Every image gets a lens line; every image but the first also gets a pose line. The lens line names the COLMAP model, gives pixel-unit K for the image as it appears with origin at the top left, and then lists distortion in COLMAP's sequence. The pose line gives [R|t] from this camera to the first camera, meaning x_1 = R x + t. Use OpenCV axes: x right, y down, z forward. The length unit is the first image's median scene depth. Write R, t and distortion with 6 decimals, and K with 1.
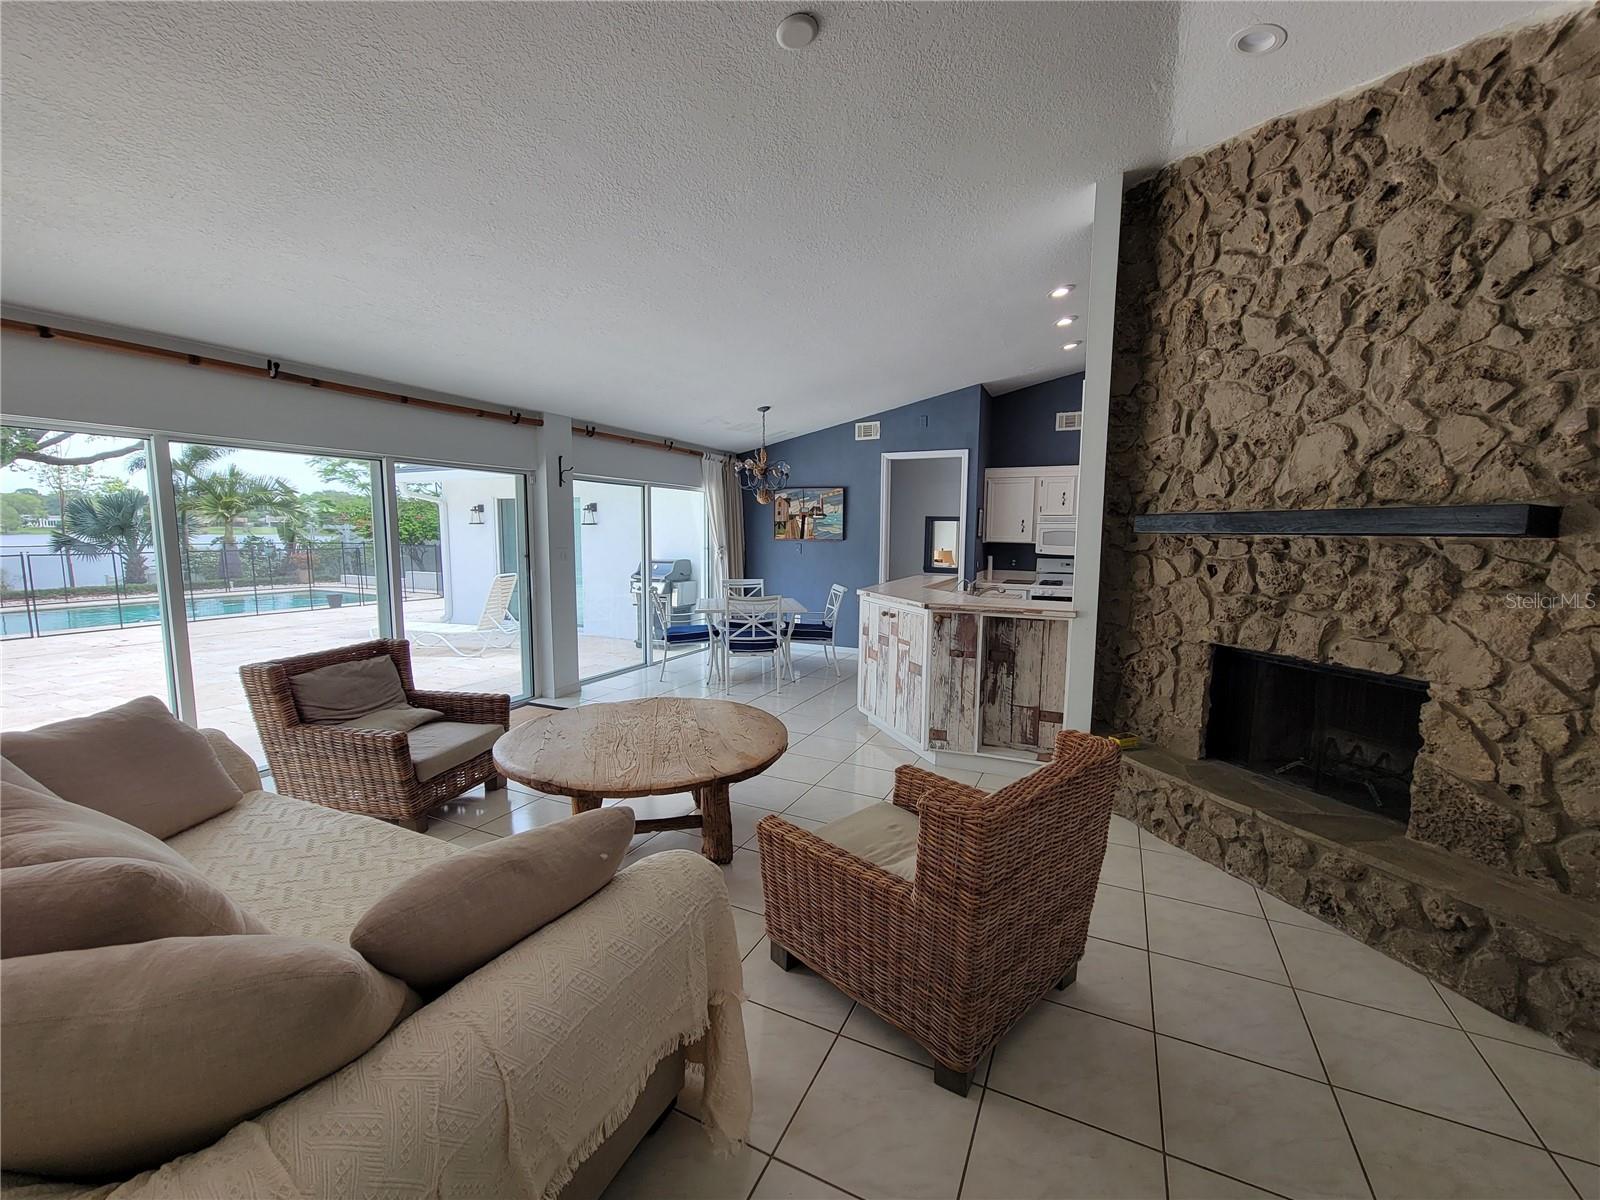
lens RADIAL K [[652.3, 0, 799.5], [0, 652.3, 594.5], [0, 0, 1]] dist [-0.016246, -0.000562]
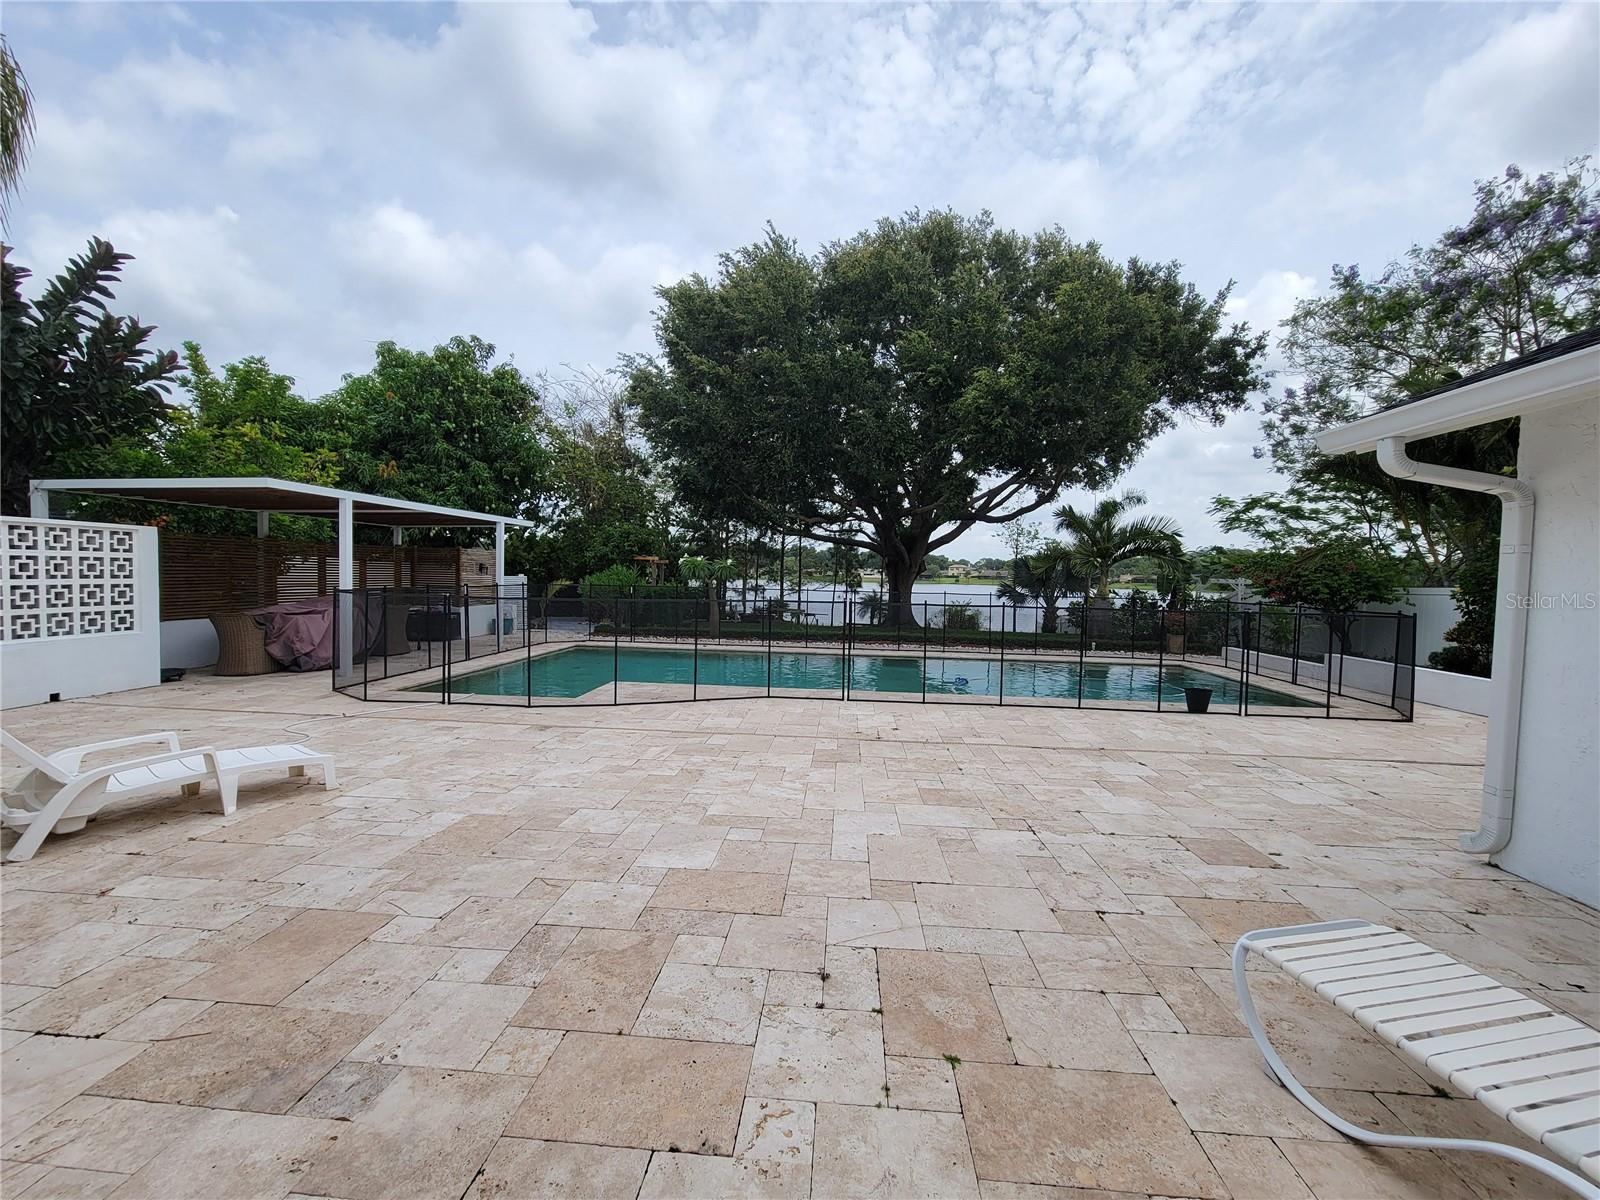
lens RADIAL K [[652.3, 0, 803.2], [0, 652.3, 599.1], [0, 0, 1]] dist [-0.016246, -0.000562]
pose [[0.352239, 0.040795, -0.935021, -0.646747], [-0.126041, 0.992016, -0.004200, -0.060650], [0.927384, 0.119331, 0.354569, 0.981144]]
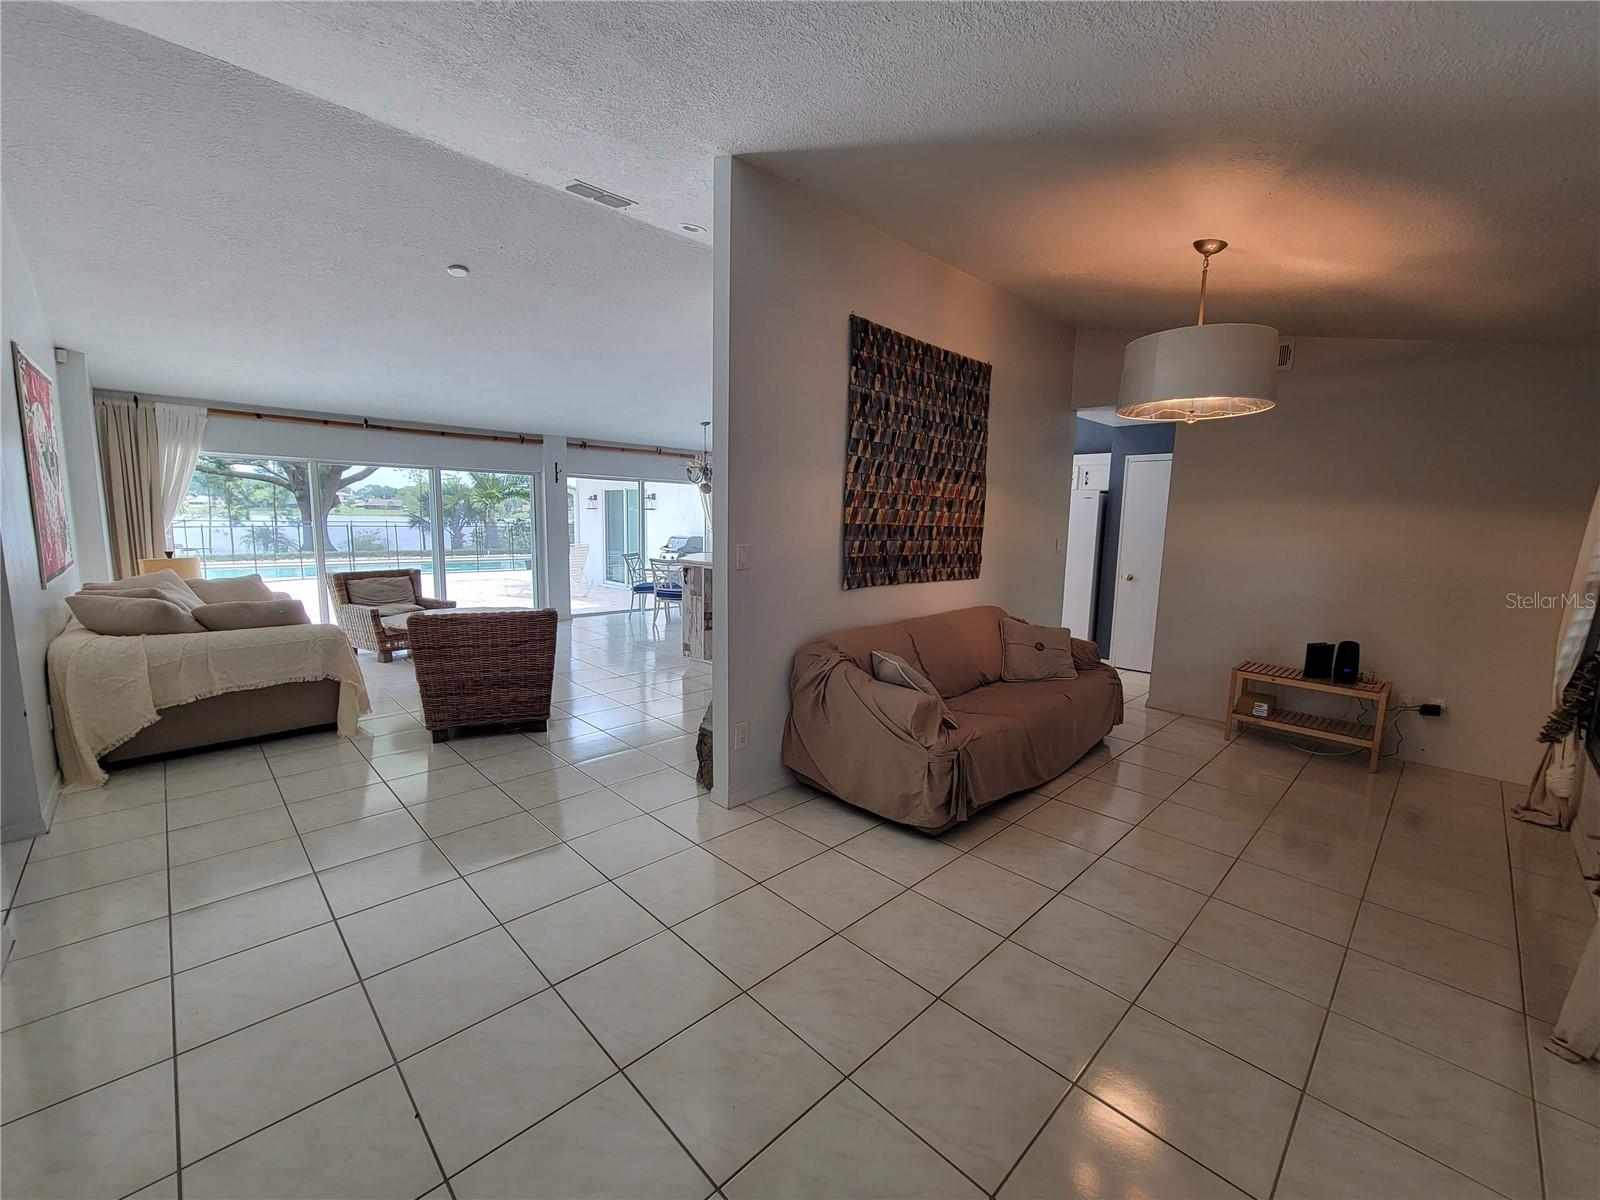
lens RADIAL K [[652.3, 0, 801.6], [0, 652.3, 597.6], [0, 0, 1]] dist [-0.016246, -0.000562]
pose [[0.937091, 0.051814, -0.345217, 0.670681], [-0.045452, 0.998615, 0.026503, 0.034037], [0.346112, -0.009145, 0.938148, -0.217608]]
